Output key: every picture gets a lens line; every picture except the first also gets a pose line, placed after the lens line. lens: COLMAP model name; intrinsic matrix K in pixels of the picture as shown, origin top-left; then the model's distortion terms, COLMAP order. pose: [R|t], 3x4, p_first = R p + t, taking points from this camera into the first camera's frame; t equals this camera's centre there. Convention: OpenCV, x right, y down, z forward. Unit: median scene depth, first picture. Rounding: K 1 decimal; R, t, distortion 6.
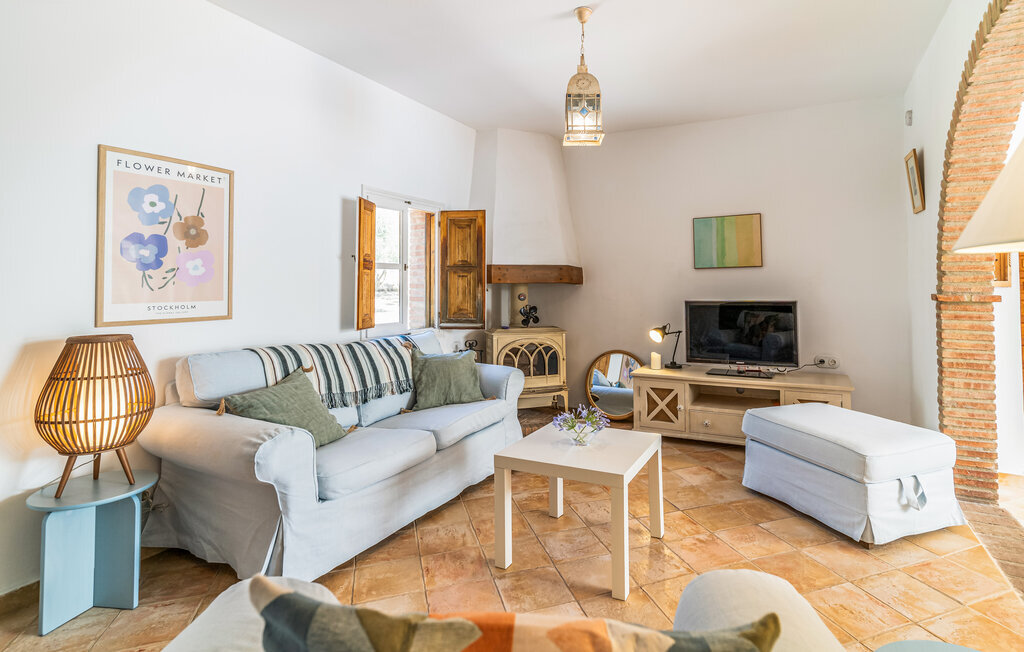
lens RADIAL K [[503.1, 0, 564.4], [0, 503.1, 277.5], [0, 0, 1]] dist [-0.013487, 0.004014]
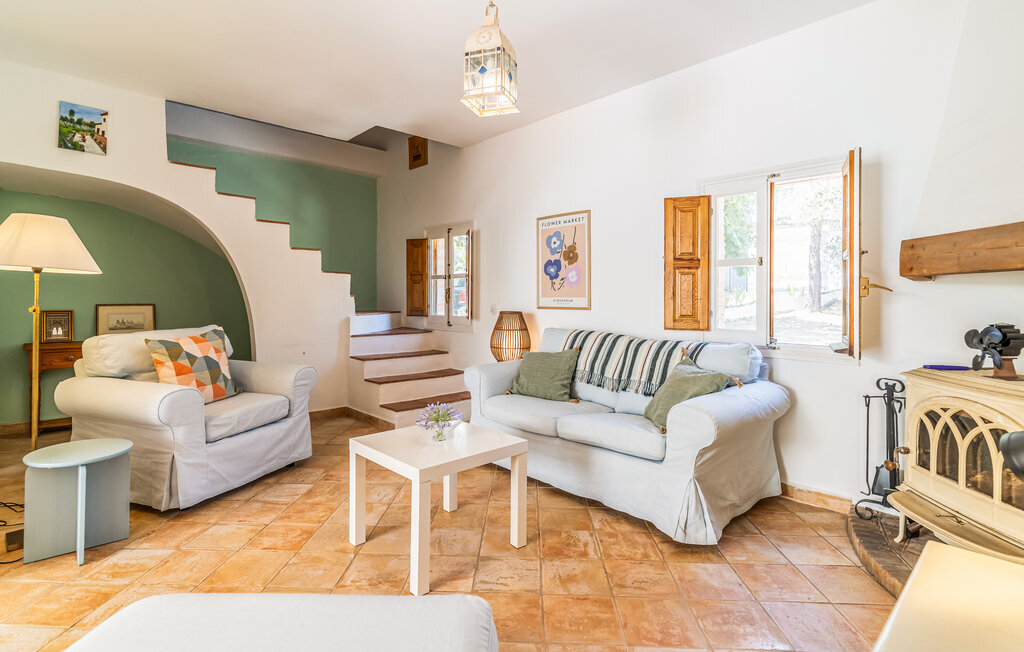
lens RADIAL K [[503.1, 0, 503.1], [0, 503.1, 295.2], [0, 0, 1]] dist [-0.013487, 0.004014]
pose [[-0.388532, -0.002064, -0.921433, 0.749107], [0.016081, 0.999830, -0.009020, 0.044965], [0.921295, -0.018322, -0.388433, 1.246830]]
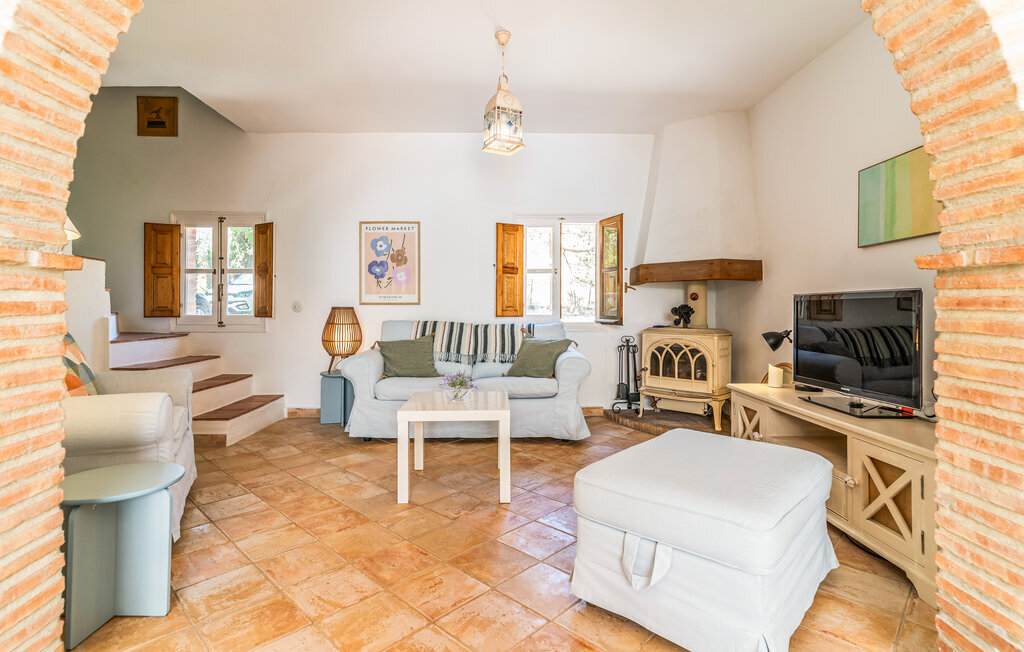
lens RADIAL K [[503.1, 0, 511.8], [0, 503.1, 303.3], [0, 0, 1]] dist [-0.013487, 0.004014]
pose [[0.438875, -0.004496, -0.898537, 1.012206], [0.015808, 0.999871, 0.002718, 0.072392], [0.898409, -0.015397, 0.438890, 0.471302]]
